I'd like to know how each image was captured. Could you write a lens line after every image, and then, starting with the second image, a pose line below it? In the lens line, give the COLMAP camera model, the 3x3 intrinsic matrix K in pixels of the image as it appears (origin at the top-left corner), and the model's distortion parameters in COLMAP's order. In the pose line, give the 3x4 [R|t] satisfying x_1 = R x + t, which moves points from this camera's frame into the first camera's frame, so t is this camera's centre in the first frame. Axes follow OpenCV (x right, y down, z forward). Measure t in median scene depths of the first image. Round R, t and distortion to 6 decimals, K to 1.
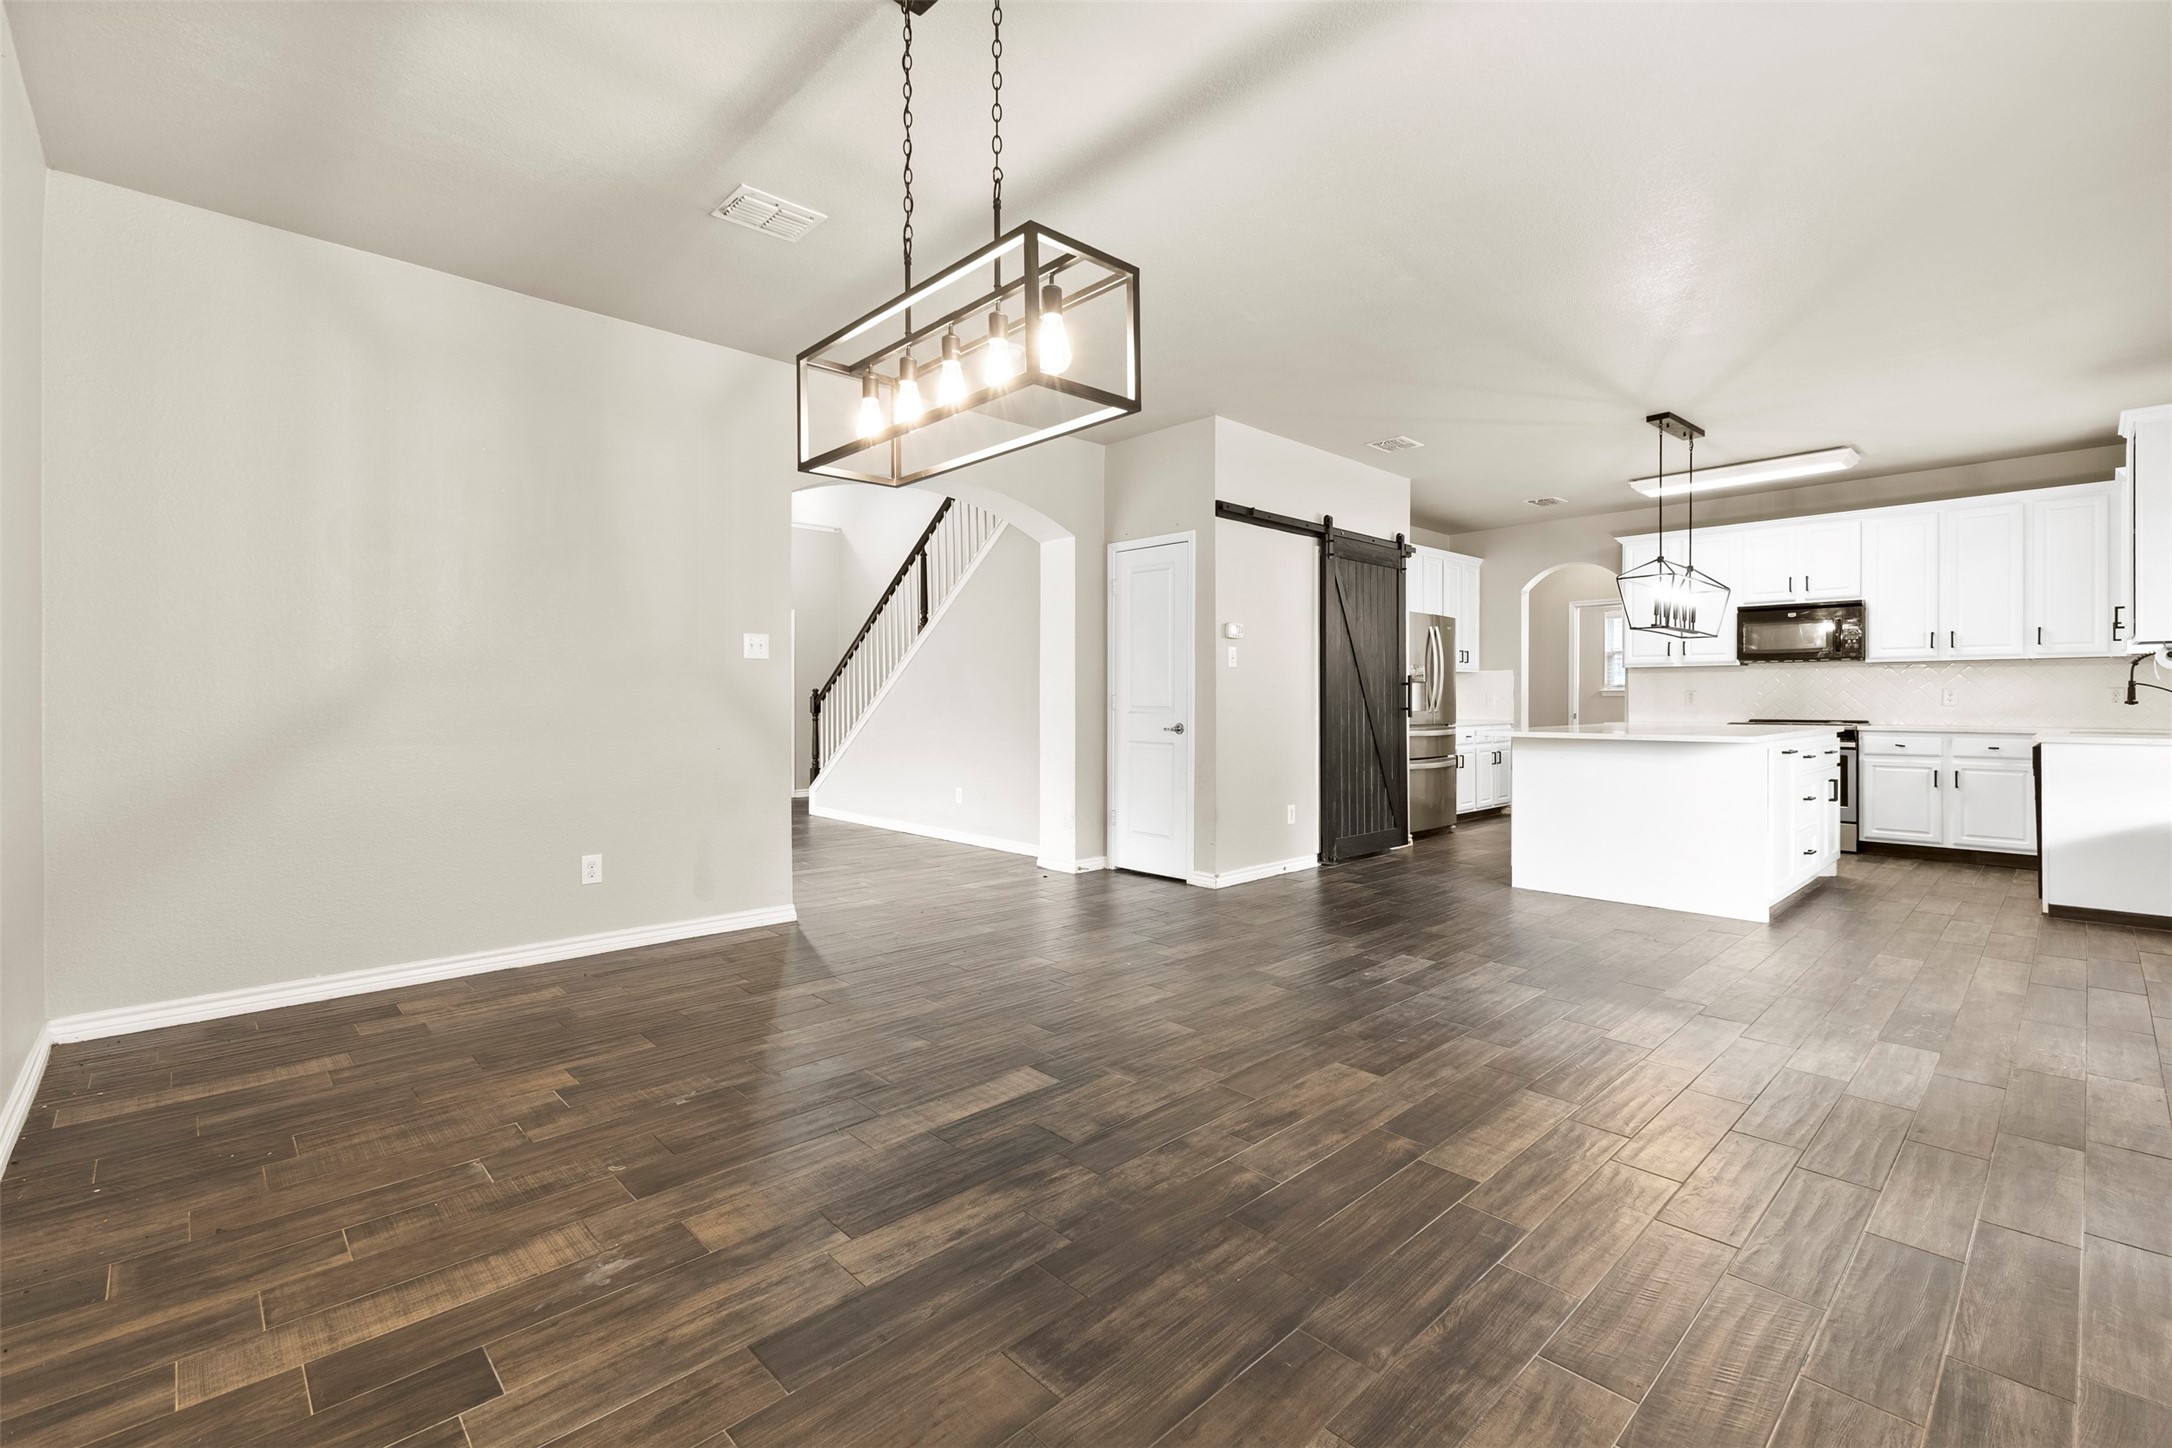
lens RADIAL K [[950.7, 0, 1076.8], [0, 950.7, 703.8], [0, 0, 1]] dist [0.002730, -0.001318]
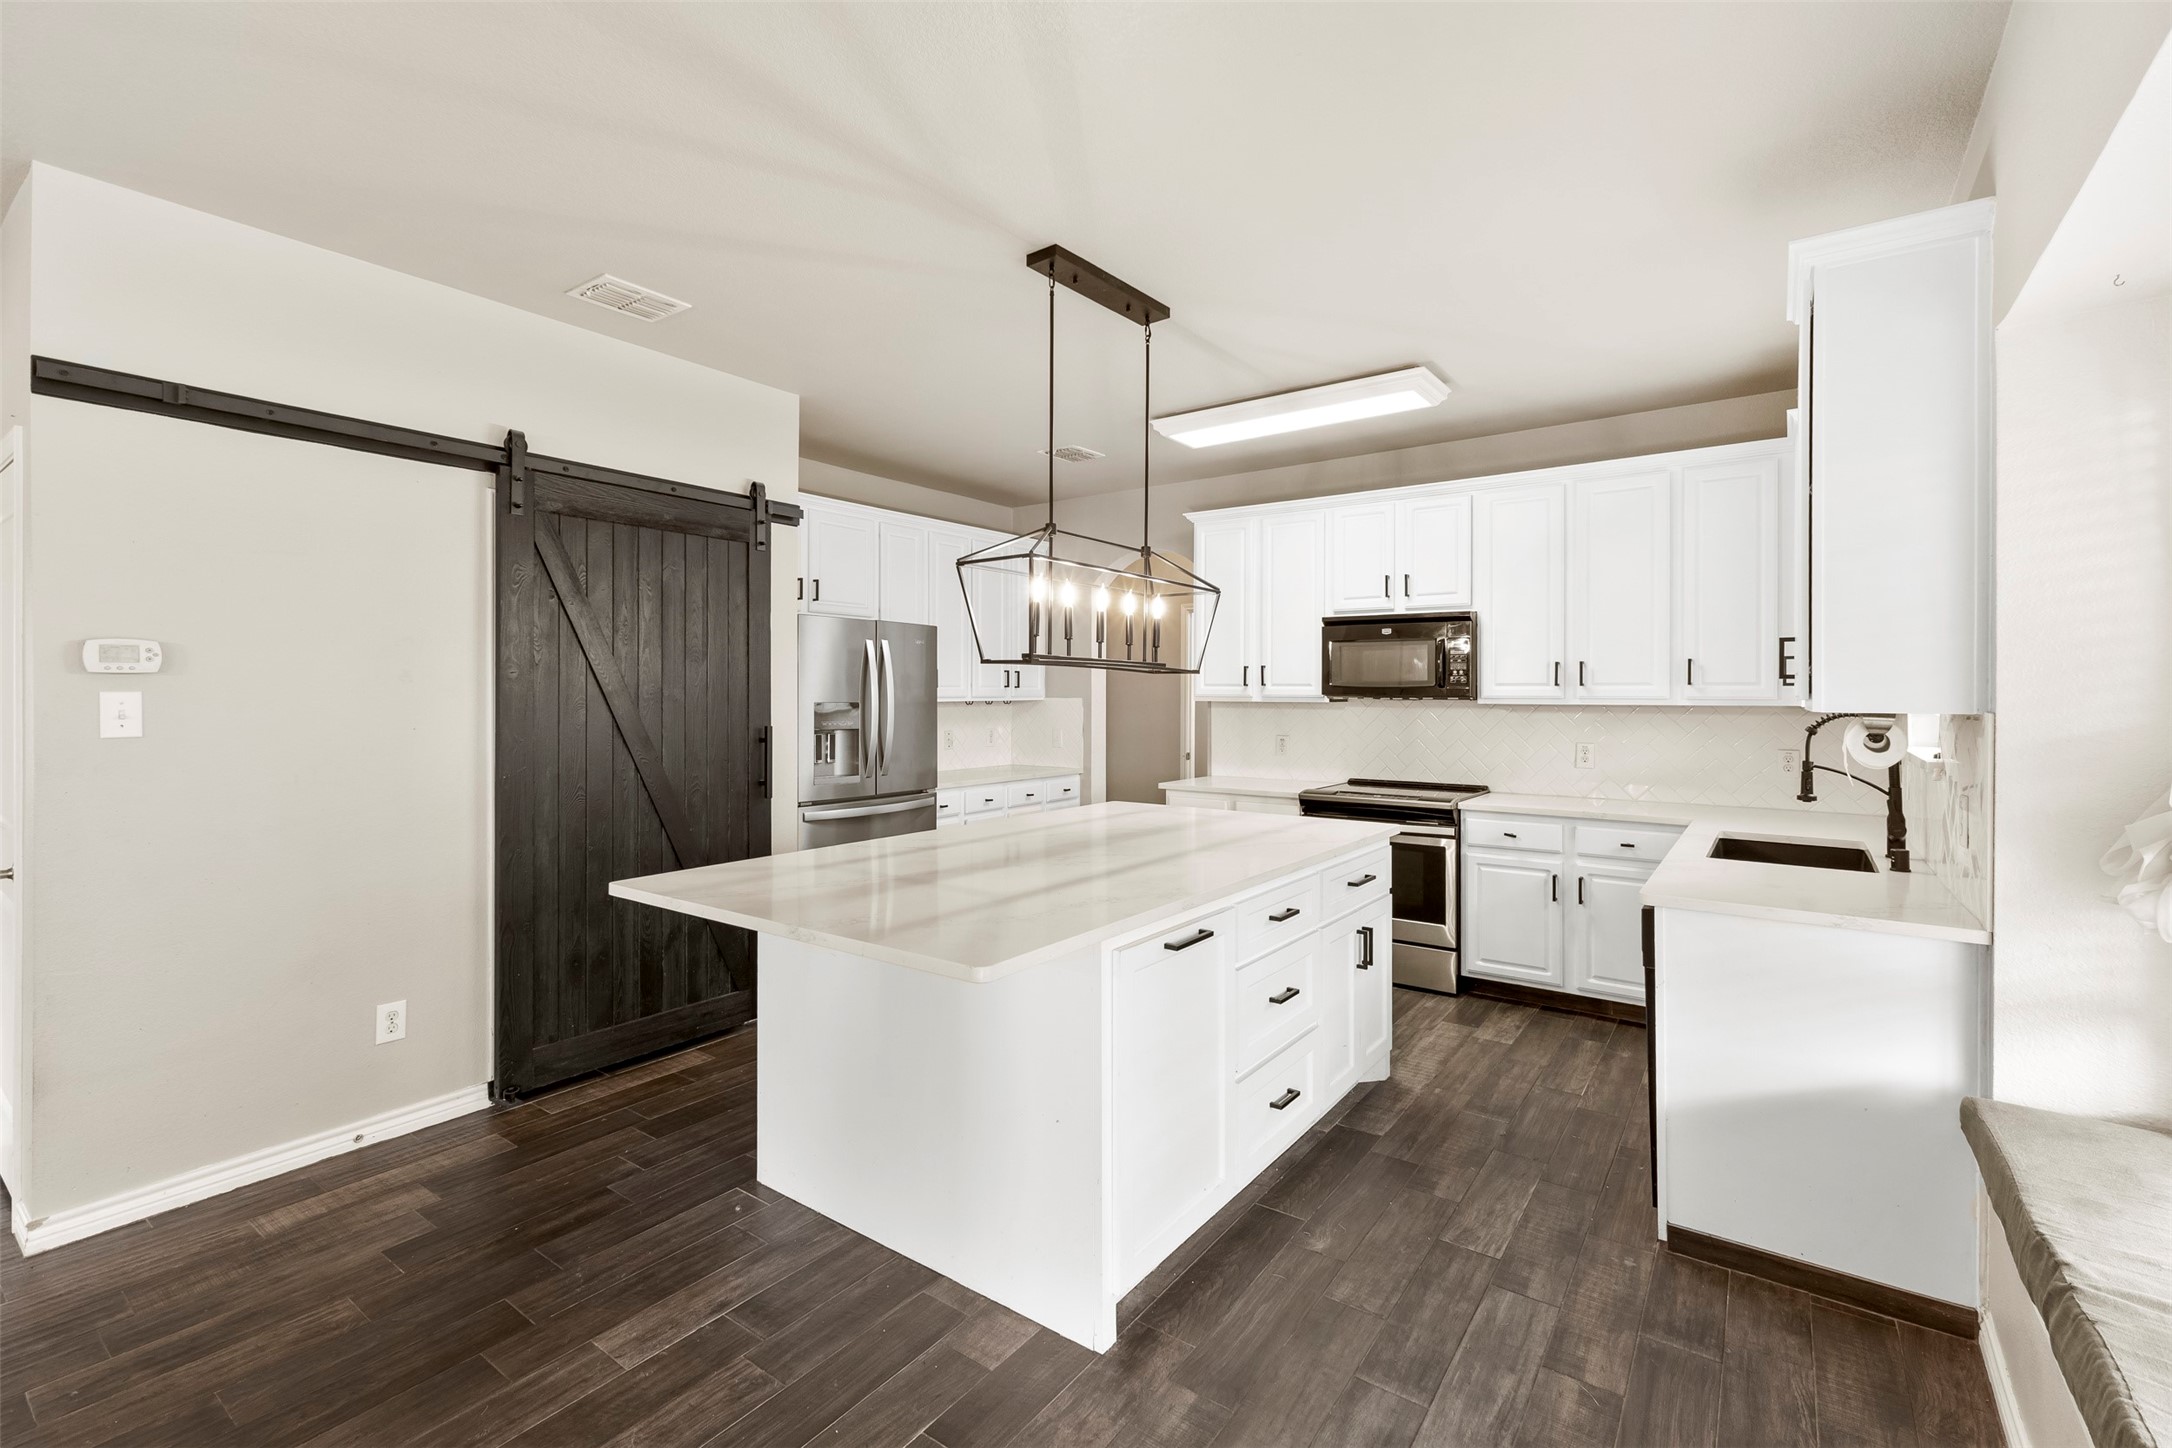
lens RADIAL K [[949.7, 0, 1091.7], [0, 949.7, 693.8], [0, 0, 1]] dist [0.002638, 0.000050]
pose [[0.982125, 0.002675, 0.188212, 0.454189], [-0.002313, 0.999995, -0.002143, -0.050993], [-0.188216, 0.001669, 0.982126, 0.407987]]
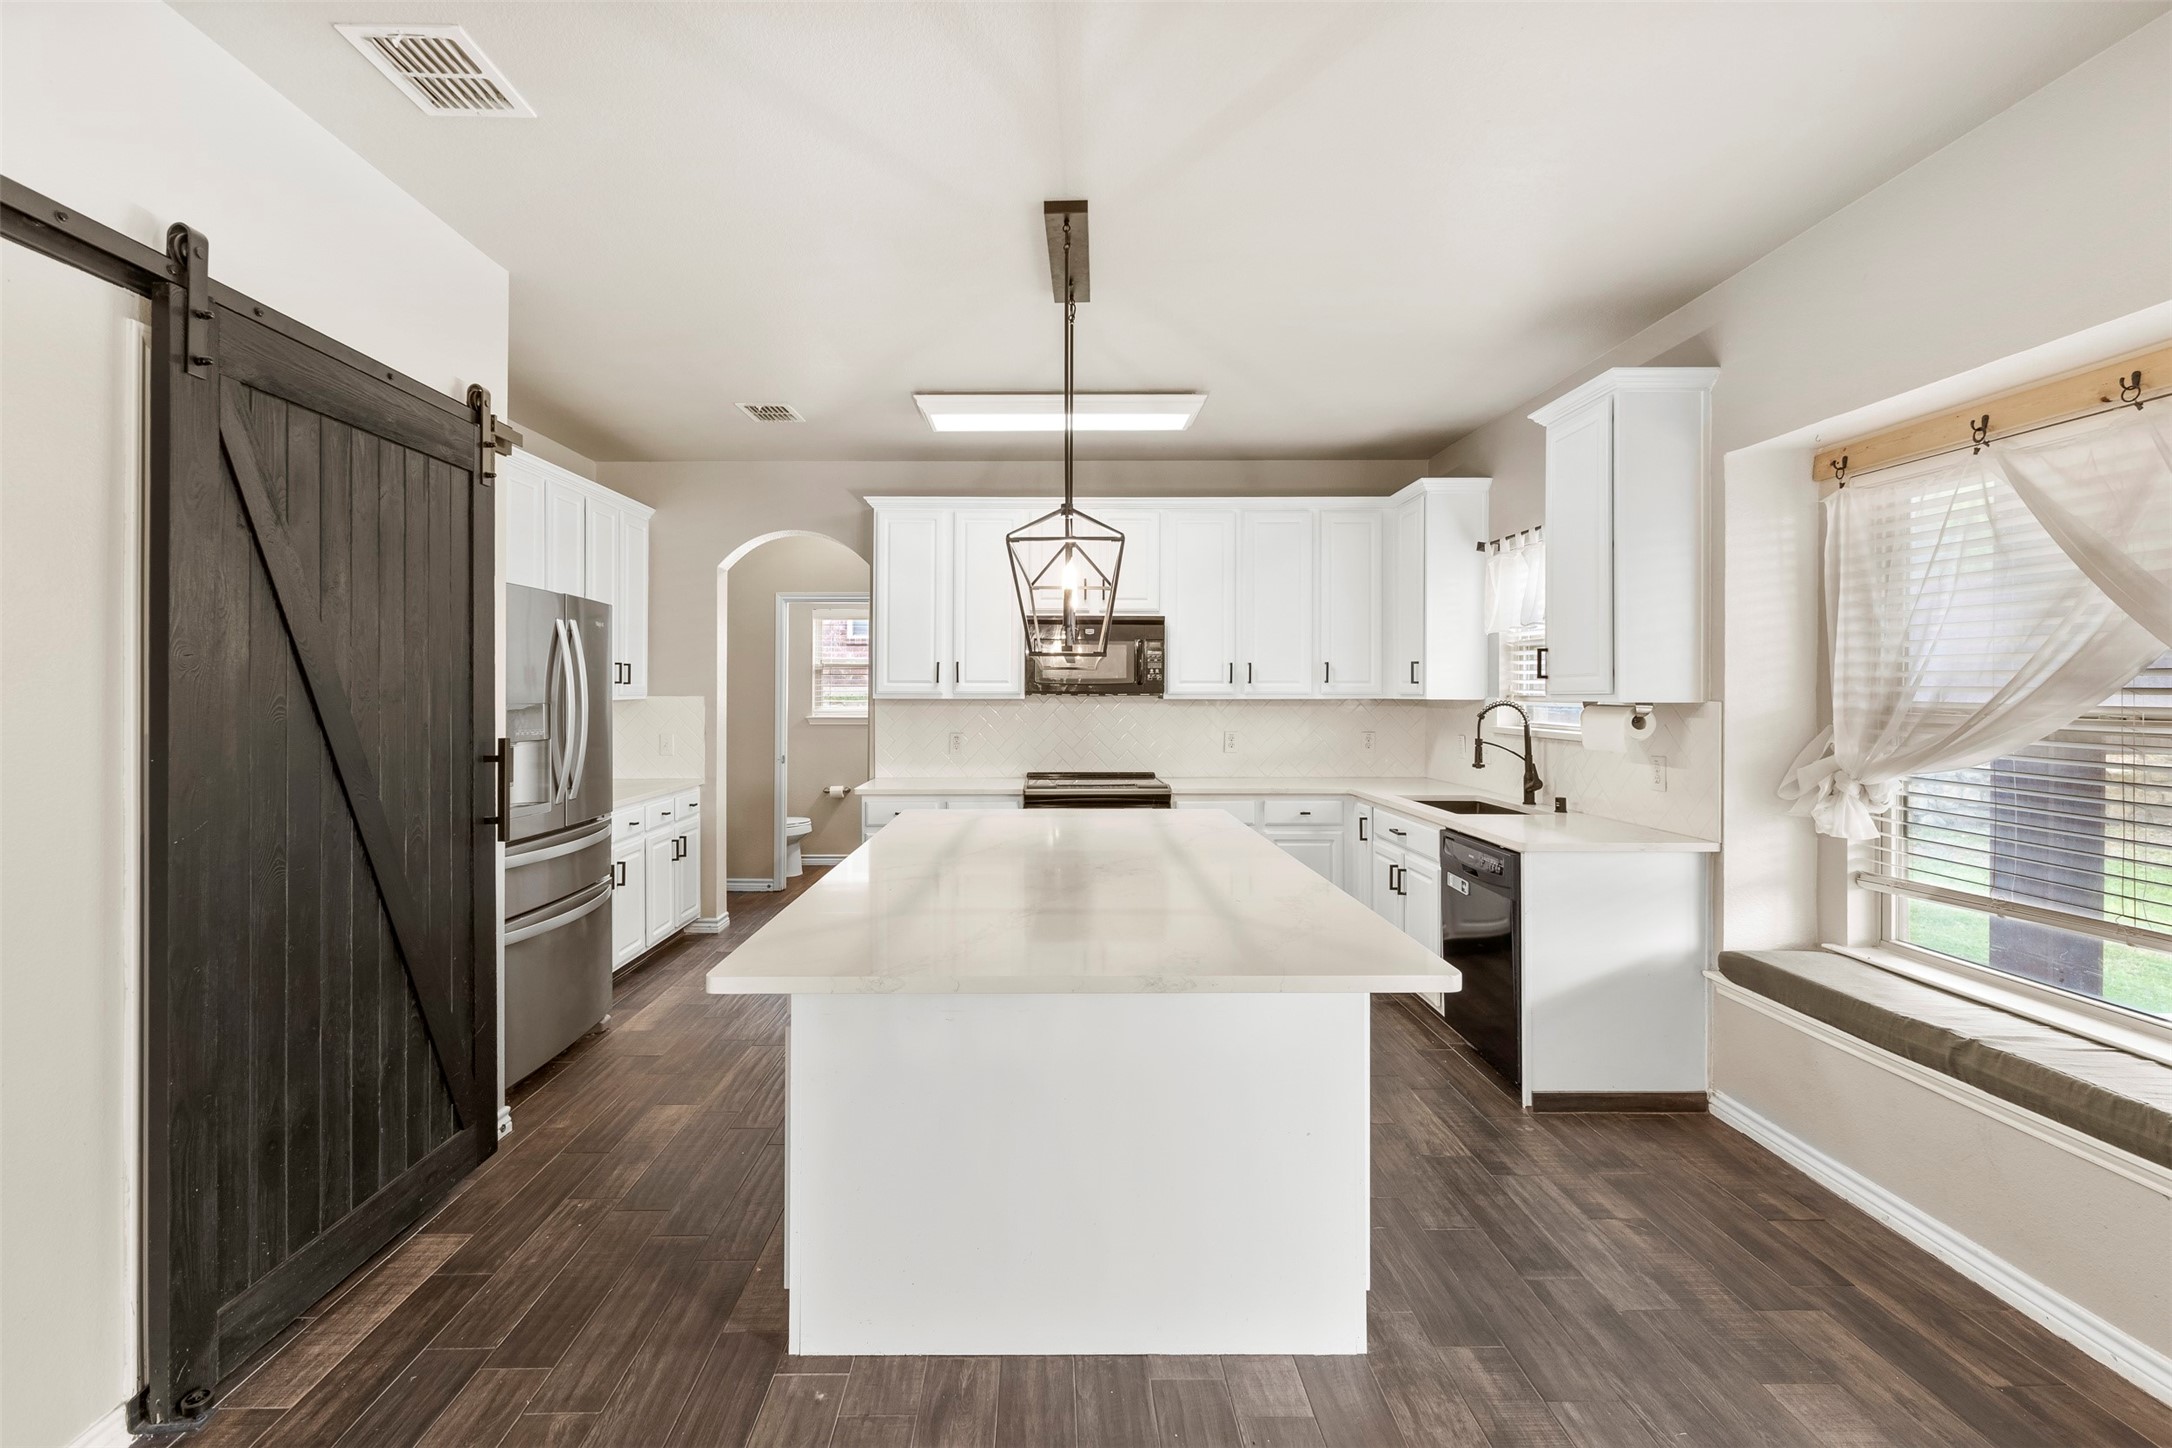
lens RADIAL K [[959.1, 0, 1048.5], [0, 959.1, 685.4], [0, 0, 1]] dist [0.003571, -0.000012]
pose [[0.681708, 0.004689, 0.731609, 0.217782], [0.001780, 0.999966, -0.008068, -0.050820], [-0.731622, 0.006803, 0.681676, 0.573118]]
